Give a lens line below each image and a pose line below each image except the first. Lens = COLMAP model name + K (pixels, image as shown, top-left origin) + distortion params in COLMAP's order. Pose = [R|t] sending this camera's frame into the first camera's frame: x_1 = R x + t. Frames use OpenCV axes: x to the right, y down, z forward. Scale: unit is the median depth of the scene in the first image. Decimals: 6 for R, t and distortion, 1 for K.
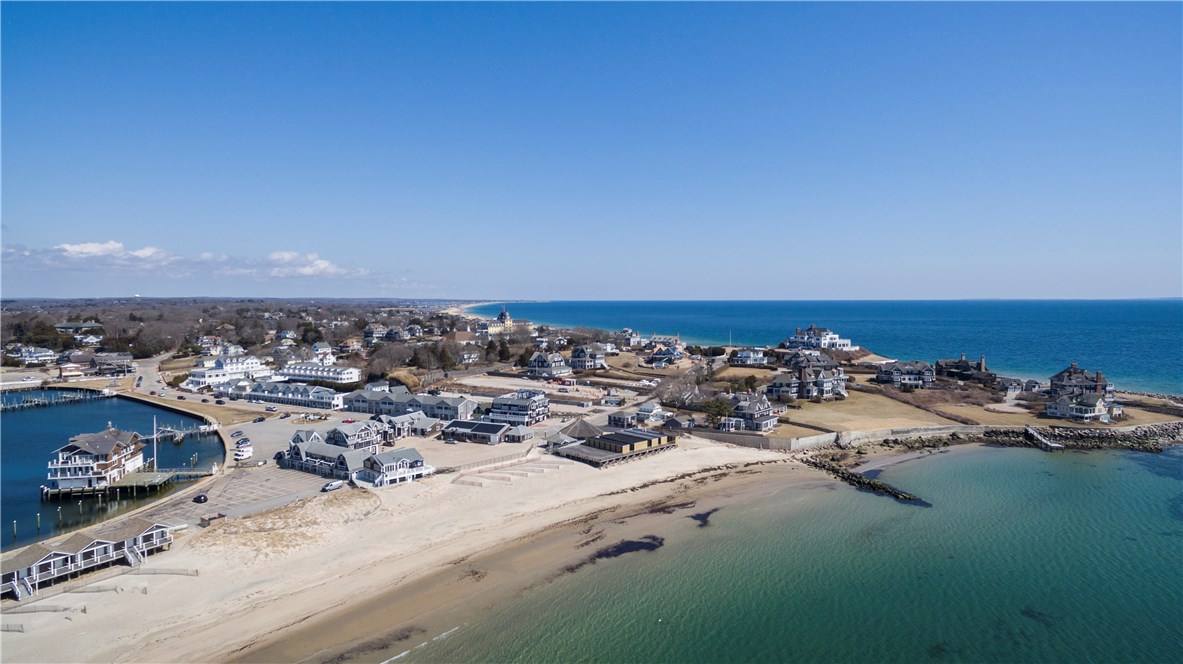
lens RADIAL K [[668.2, 0, 590.4], [0, 668.2, 331.4], [0, 0, 1]] dist [0.007622, 0.002666]
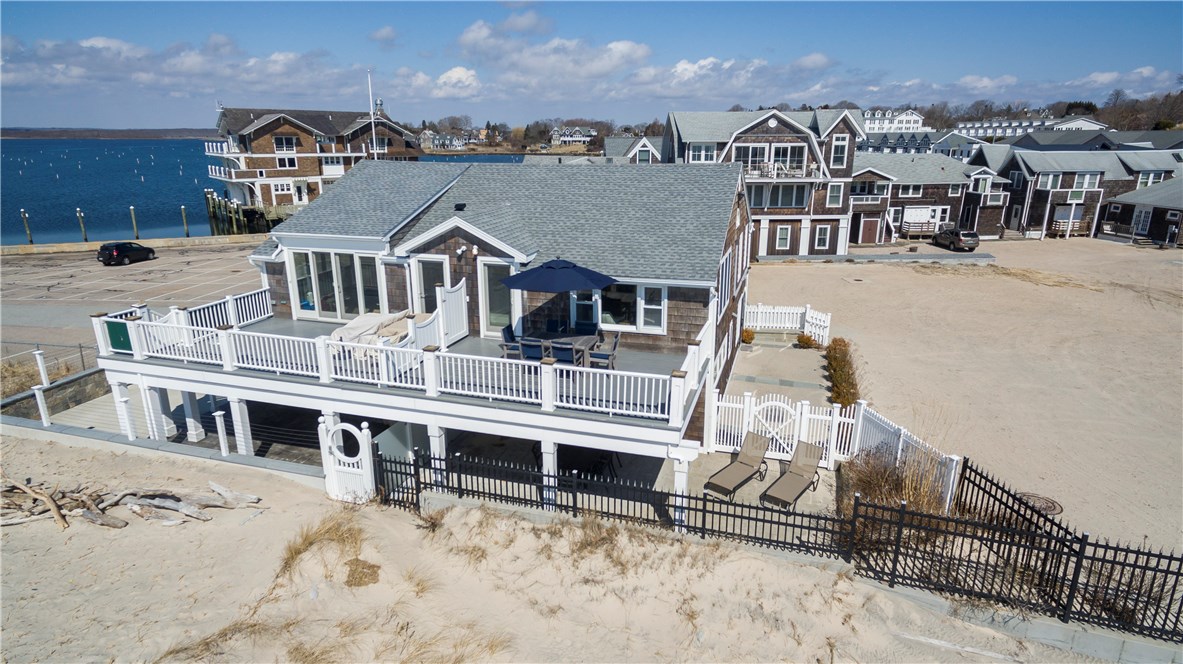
lens RADIAL K [[668.2, 0, 591.6], [0, 668.2, 335.4], [0, 0, 1]] dist [0.007622, 0.002666]
pose [[0.476327, 0.253668, -0.841882, -0.141815], [-0.043614, 0.963118, 0.265521, 0.134769], [0.878186, -0.089757, 0.469822, 0.723234]]
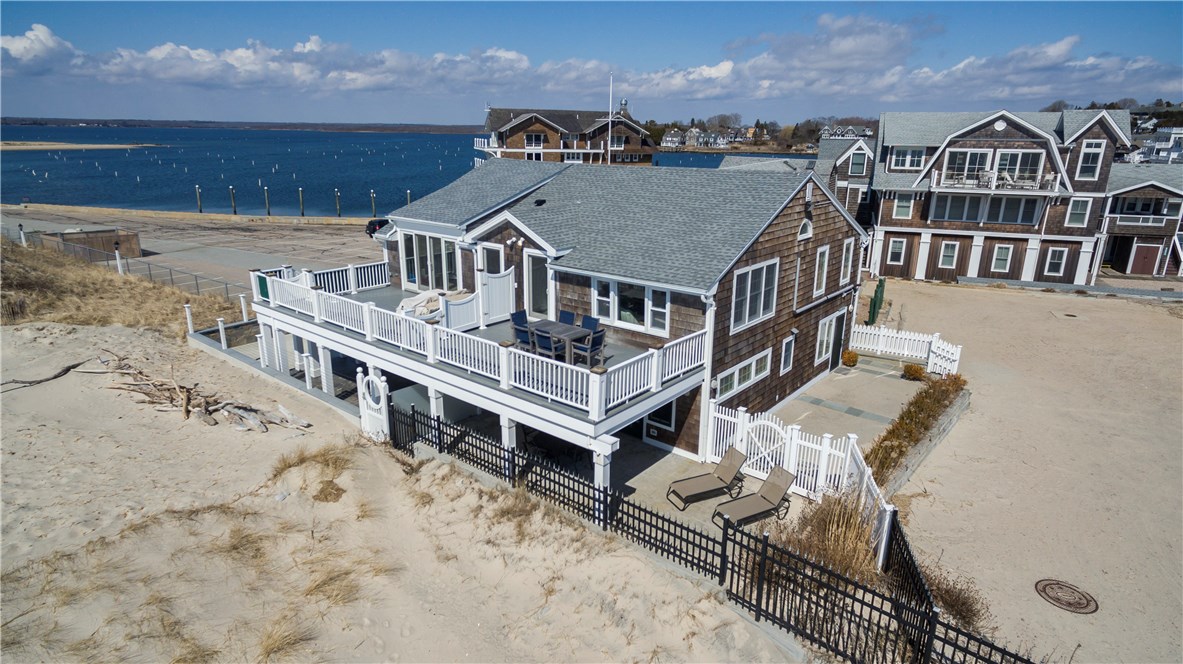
lens RADIAL K [[668.2, 0, 589.2], [0, 668.2, 334.5], [0, 0, 1]] dist [0.007622, 0.002666]
pose [[0.105087, 0.291755, -0.950703, -0.131212], [-0.061081, 0.956085, 0.286655, 0.132858], [0.992585, 0.027946, 0.118293, 0.744716]]
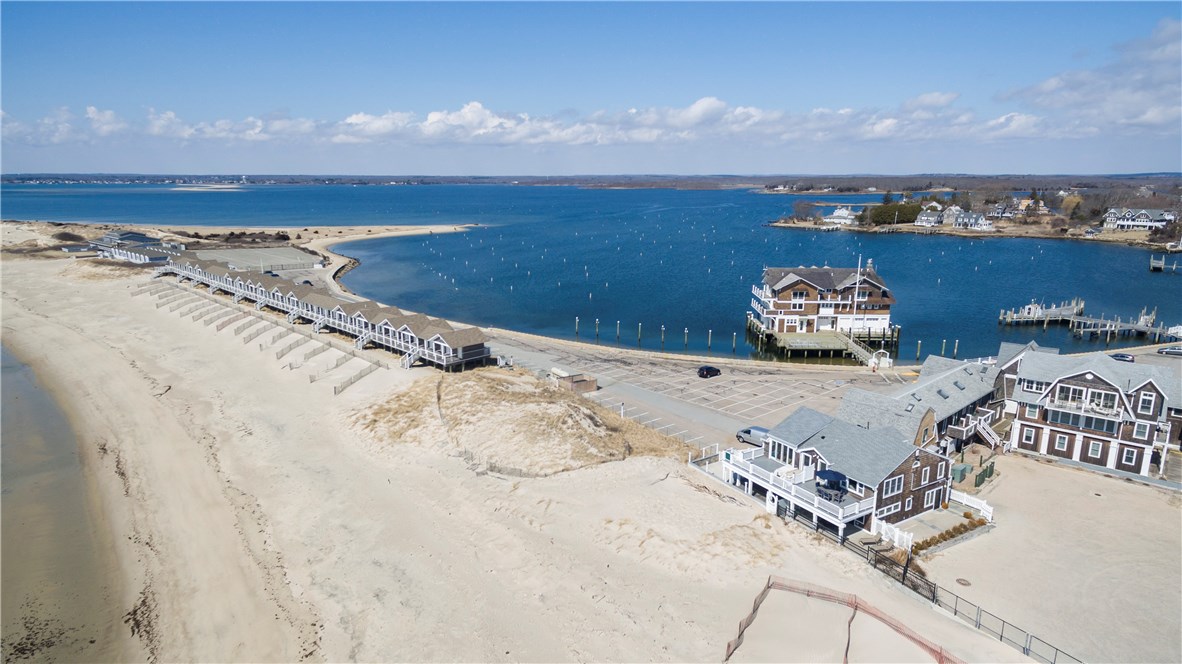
lens RADIAL K [[679.7, 0, 582.5], [0, 679.7, 333.7], [0, 0, 1]] dist [-0.001697, 0.008970]
pose [[-0.244538, 0.217501, -0.944931, 0.039582], [-0.044958, 0.970926, 0.235119, 0.046278], [0.968597, 0.099978, -0.227650, 0.714305]]
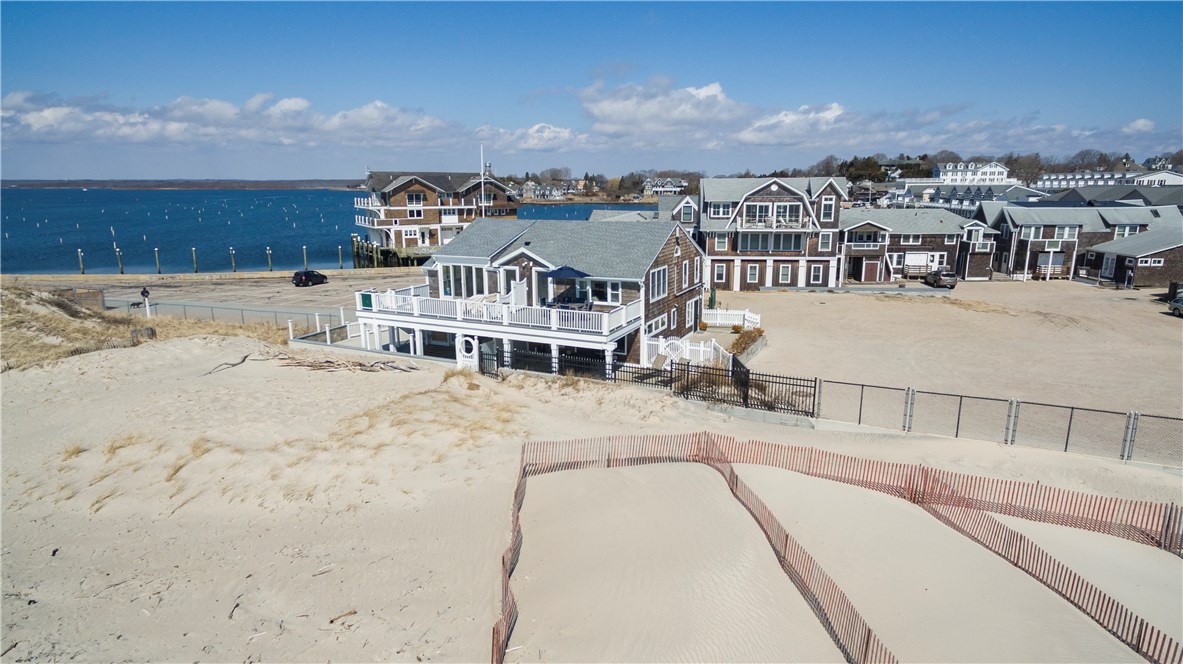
lens RADIAL K [[668.2, 0, 591.6], [0, 668.2, 338.0], [0, 0, 1]] dist [0.007622, 0.002666]
pose [[0.346273, 0.210982, -0.914102, -0.073577], [-0.043857, 0.976958, 0.208876, 0.130606], [0.937108, -0.032238, 0.347547, 0.708897]]
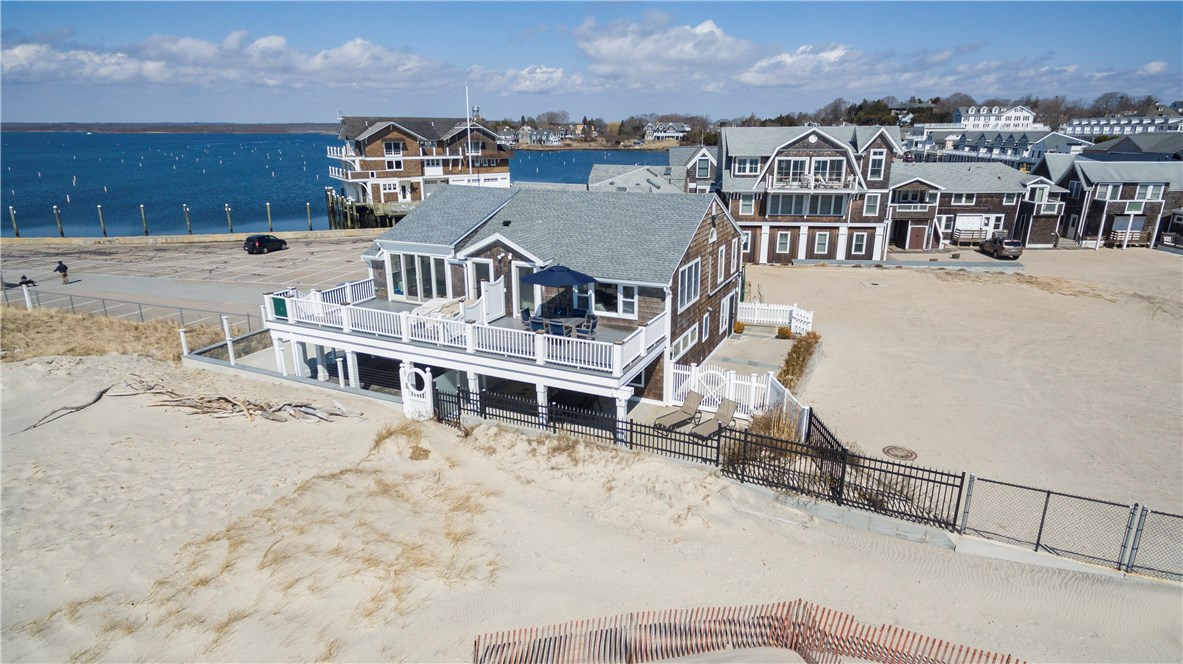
lens RADIAL K [[668.2, 0, 591.1], [0, 668.2, 336.4], [0, 0, 1]] dist [0.007622, 0.002666]
pose [[0.347651, 0.279643, -0.894952, -0.112138], [-0.044778, 0.958351, 0.282059, 0.128112], [0.936554, -0.057984, 0.345694, 0.722260]]
